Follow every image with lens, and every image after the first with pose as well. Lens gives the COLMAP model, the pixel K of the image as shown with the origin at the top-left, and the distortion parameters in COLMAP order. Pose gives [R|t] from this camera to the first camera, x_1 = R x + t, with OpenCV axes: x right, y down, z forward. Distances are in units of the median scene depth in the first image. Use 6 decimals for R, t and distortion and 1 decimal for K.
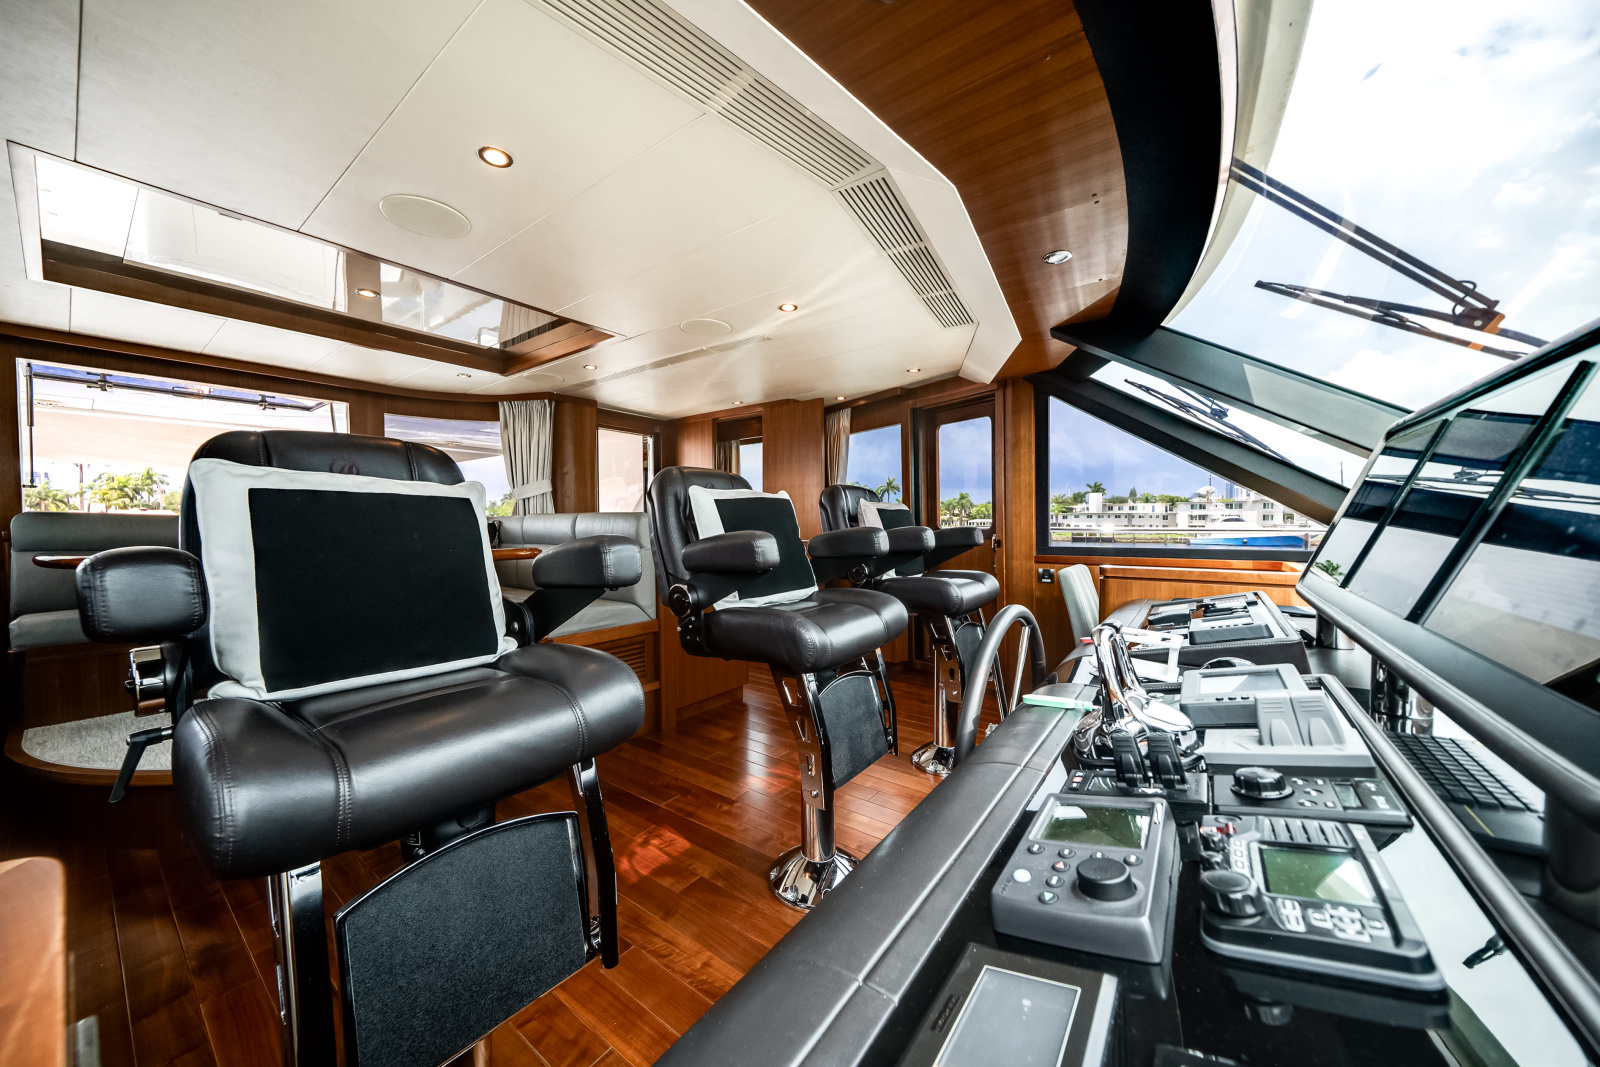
lens RADIAL K [[571.0, 0, 800.0], [0, 571.0, 533.5], [0, 0, 1]] dist [-0.000741, -0.000053]
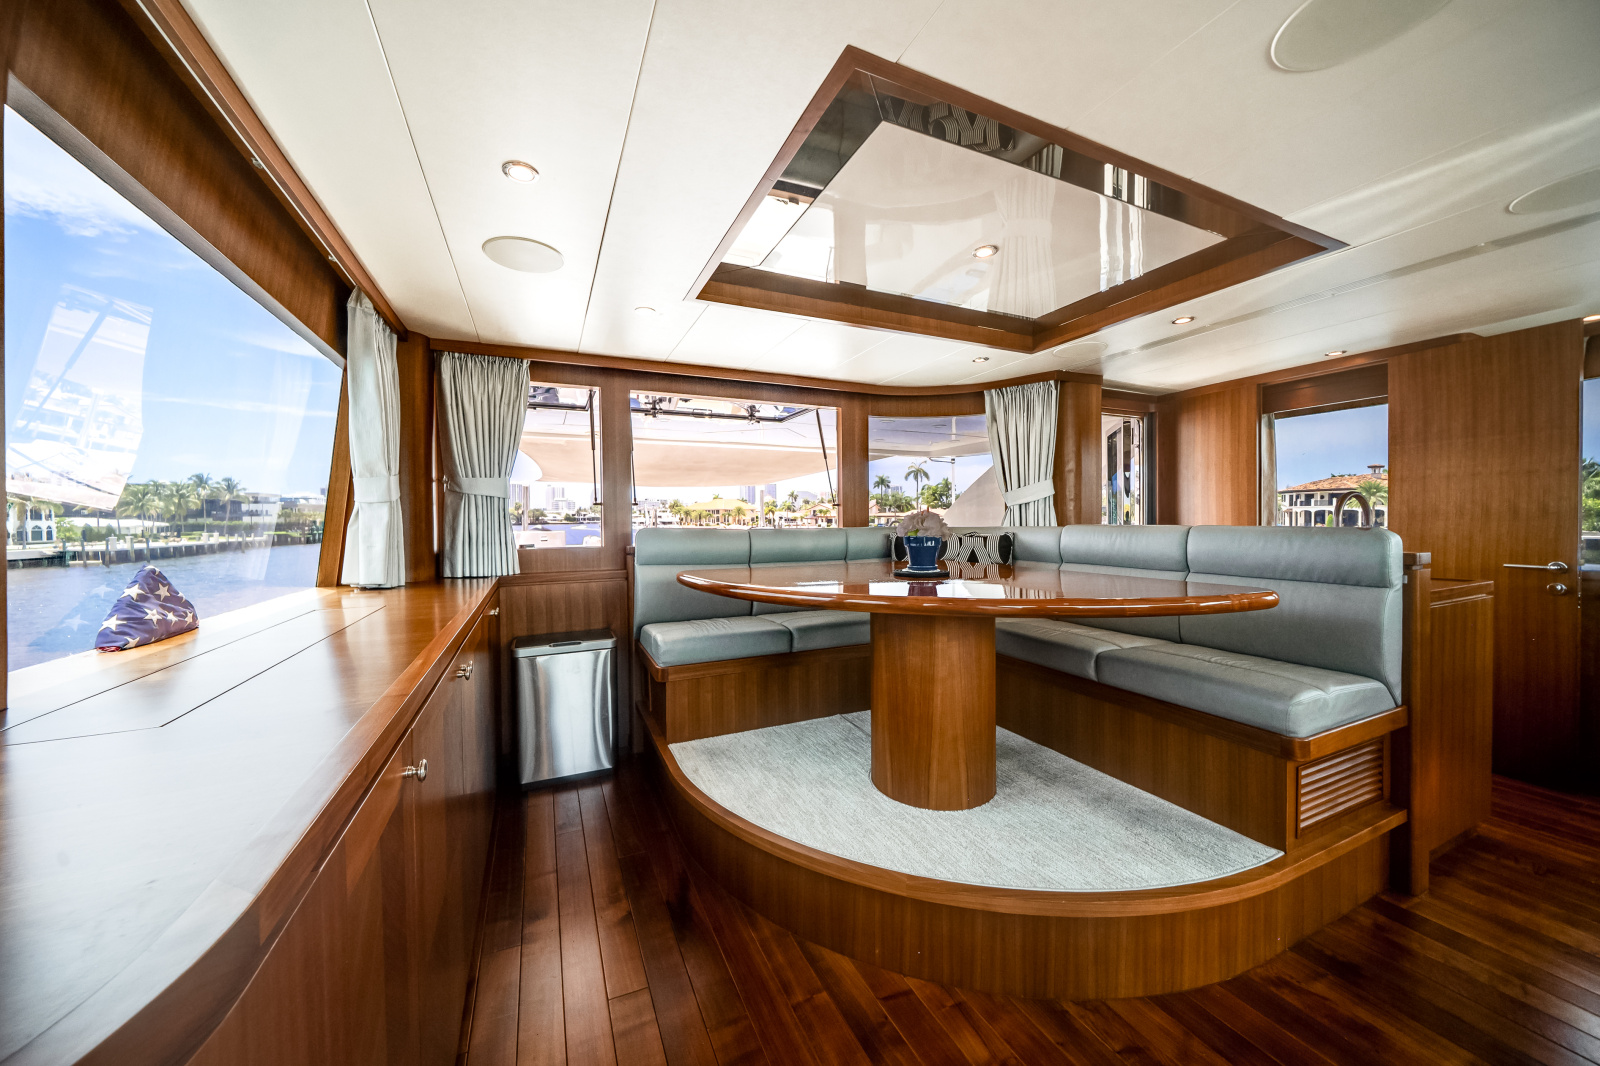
lens RADIAL K [[571.0, 0, 800.0], [0, 571.0, 533.0], [0, 0, 1]] dist [-0.000741, -0.000053]
pose [[0.889122, -0.000526, -0.457670, -0.390847], [-0.003008, 0.999971, -0.006992, -0.011870], [0.457661, 0.007593, 0.889095, 0.119048]]
